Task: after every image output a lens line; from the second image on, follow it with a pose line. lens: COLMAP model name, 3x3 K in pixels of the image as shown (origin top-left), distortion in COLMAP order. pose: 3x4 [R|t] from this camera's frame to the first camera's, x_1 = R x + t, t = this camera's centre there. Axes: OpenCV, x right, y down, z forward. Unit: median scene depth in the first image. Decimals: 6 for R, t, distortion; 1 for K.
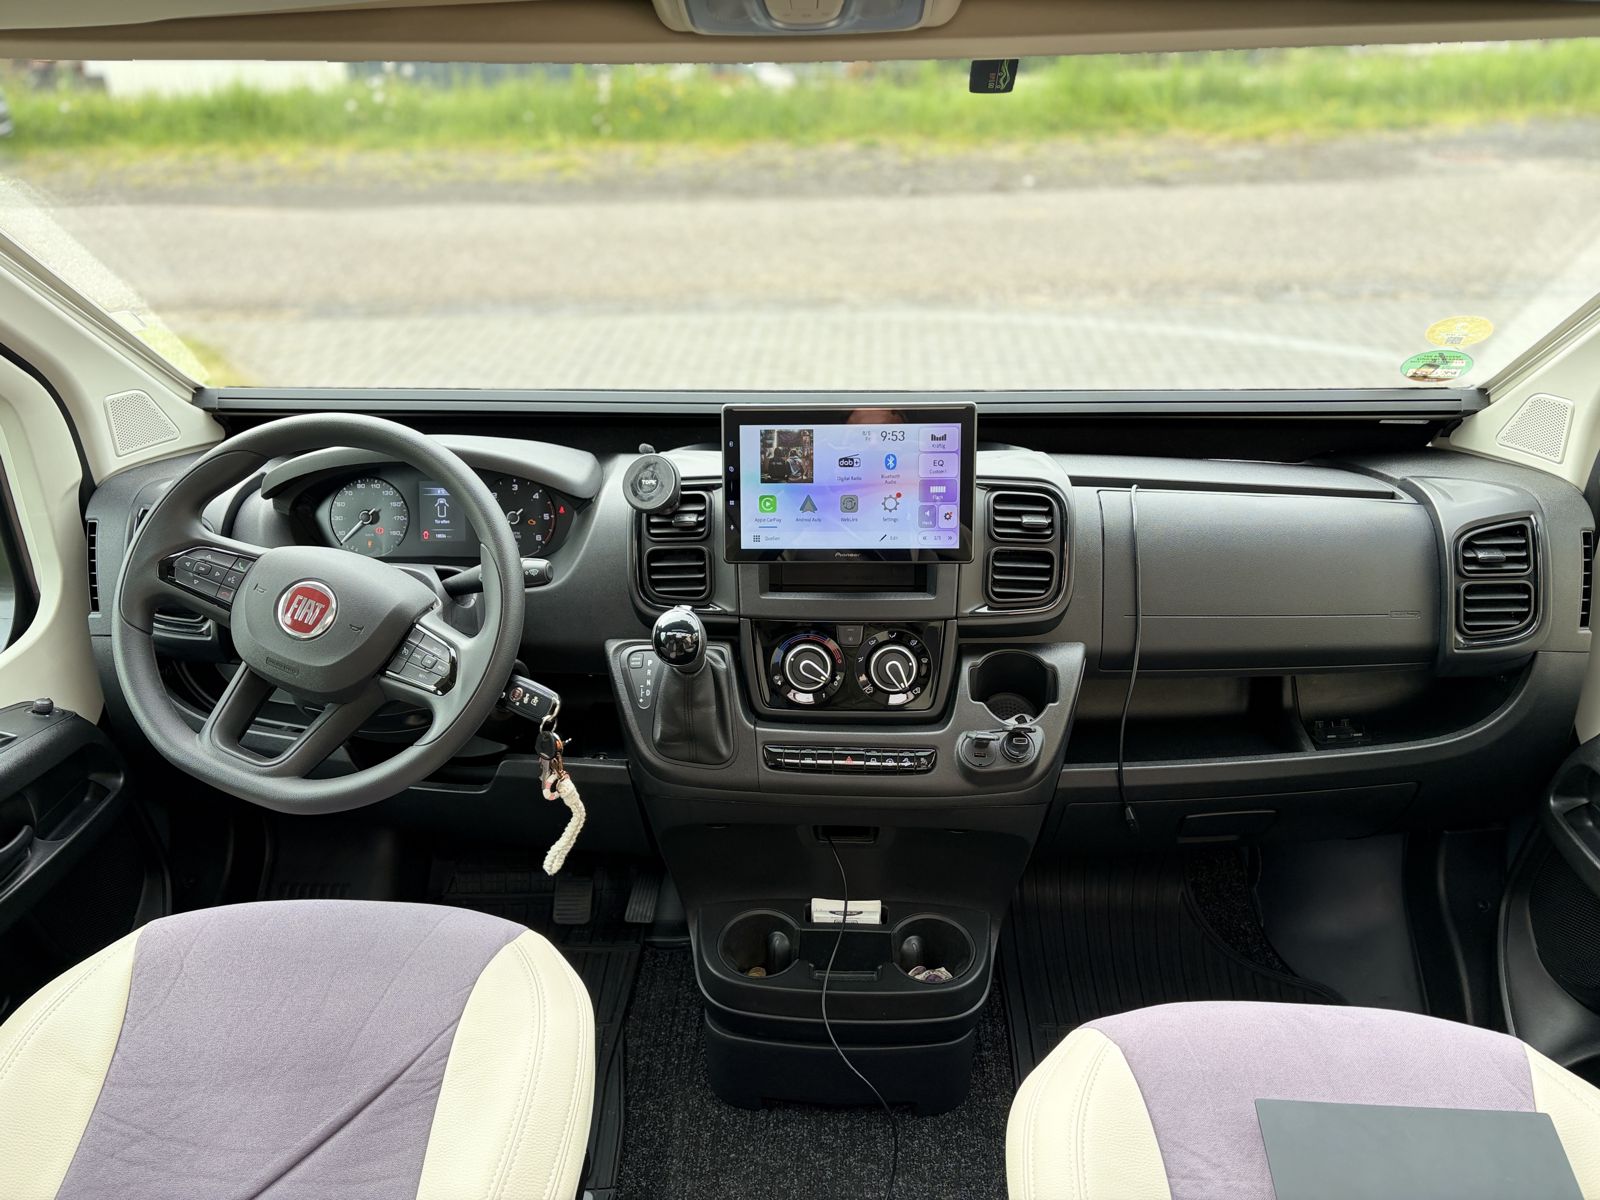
lens RADIAL K [[1220.8, 0, 800.0], [0, 1220.8, 600.0], [0, 0, 1]] dist [0.115220, -0.110970]
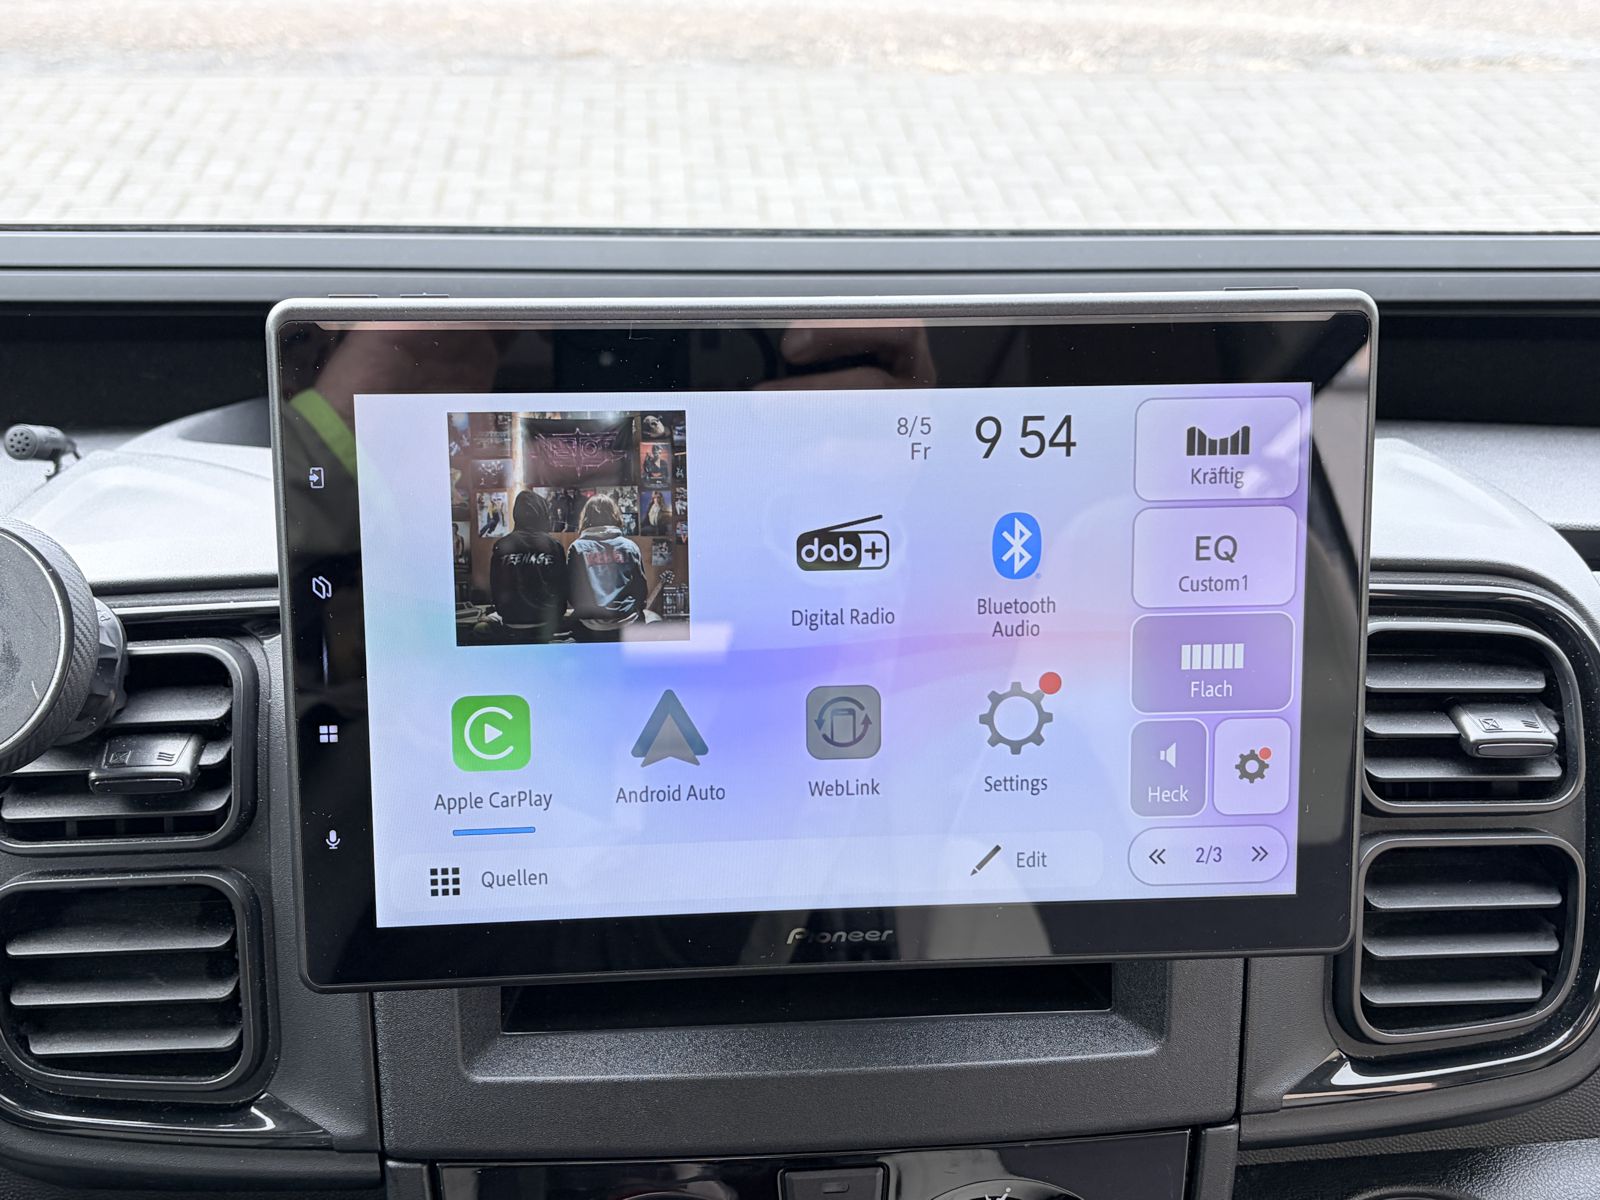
lens RADIAL K [[1855.4, 0, 800.0], [0, 1855.4, 600.0], [0, 0, 1]] dist [0.151482, -0.553073]
pose [[0.989544, -0.024756, 0.142092, -0.017098], [0.019773, 0.999142, 0.036379, -0.109133], [-0.142871, -0.033189, 0.989185, 0.611786]]
